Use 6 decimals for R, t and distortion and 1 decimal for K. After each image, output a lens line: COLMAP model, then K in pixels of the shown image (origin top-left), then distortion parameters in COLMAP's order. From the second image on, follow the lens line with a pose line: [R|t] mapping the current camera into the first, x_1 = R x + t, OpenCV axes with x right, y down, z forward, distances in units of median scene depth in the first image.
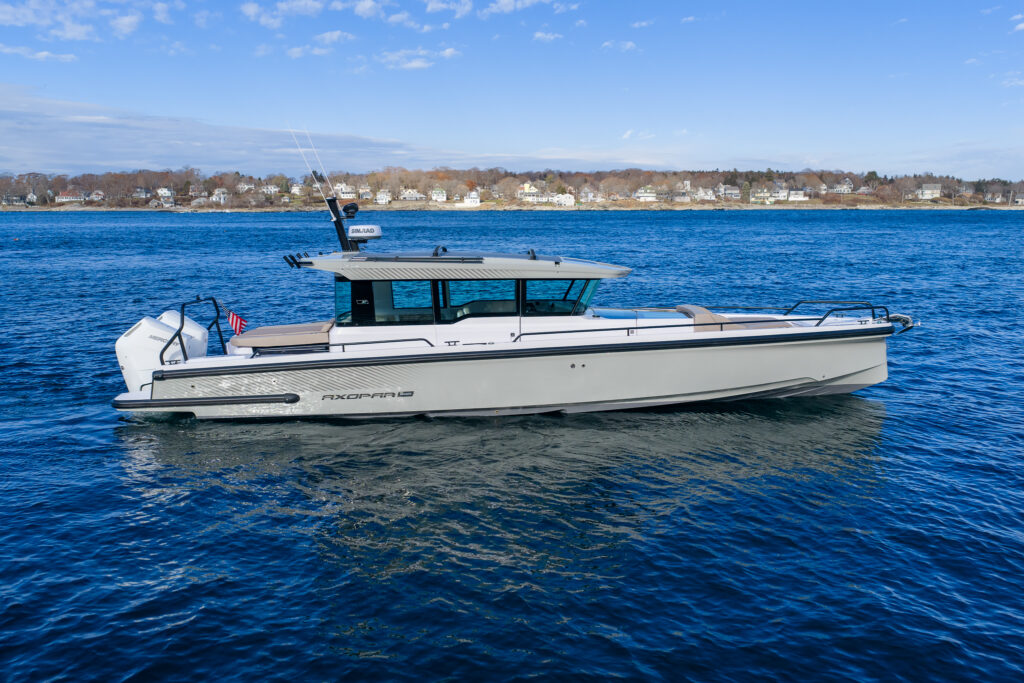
lens RADIAL K [[856.4, 0, 495.8], [0, 856.4, 344.0], [0, 0, 1]] dist [0.169358, -0.201153]
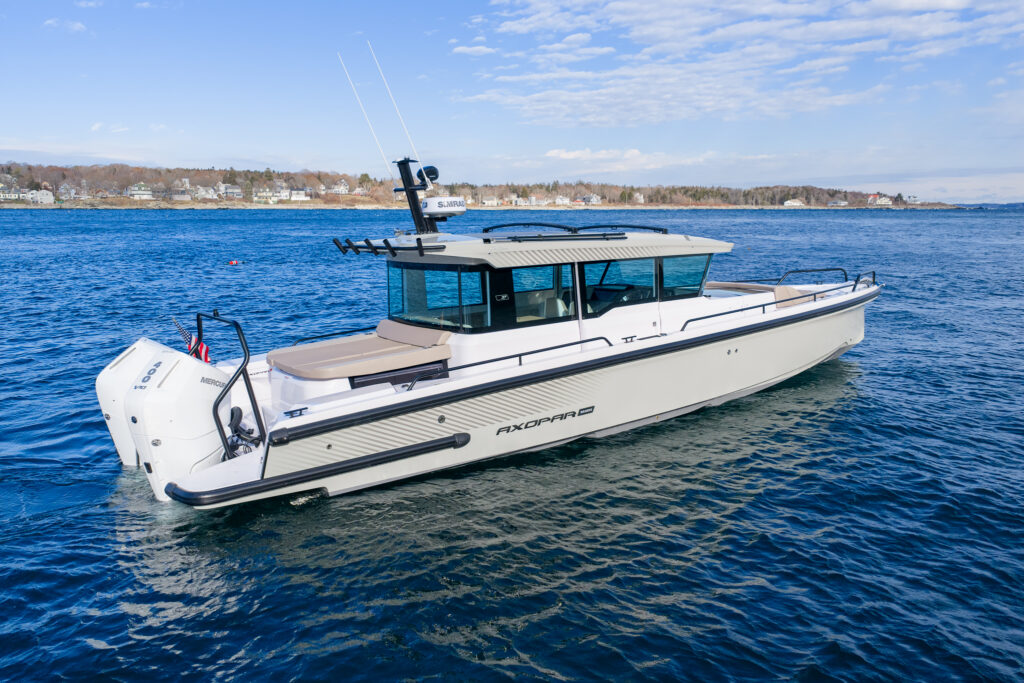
lens RADIAL K [[868.3, 0, 511.0], [0, 868.3, 321.8], [0, 0, 1]] dist [0.004638, 0.008476]
pose [[0.806580, -0.082670, 0.585315, -0.049871], [0.098595, 0.995117, 0.004684, -0.002598], [-0.582844, 0.053931, 0.810792, 0.032864]]
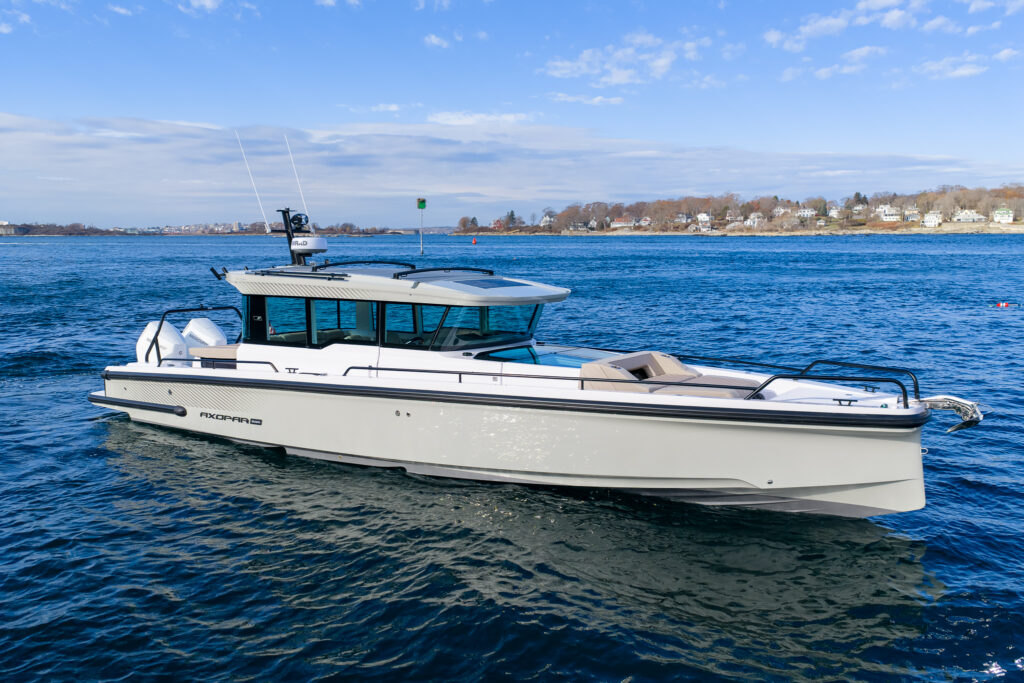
lens RADIAL K [[868.3, 0, 511.0], [0, 868.3, 321.8], [0, 0, 1]] dist [0.004638, 0.008476]
pose [[0.827132, 0.062458, -0.558527, 0.050767], [-0.091414, 0.995522, -0.024051, -0.004007], [0.554524, 0.070951, 0.829138, 0.031334]]
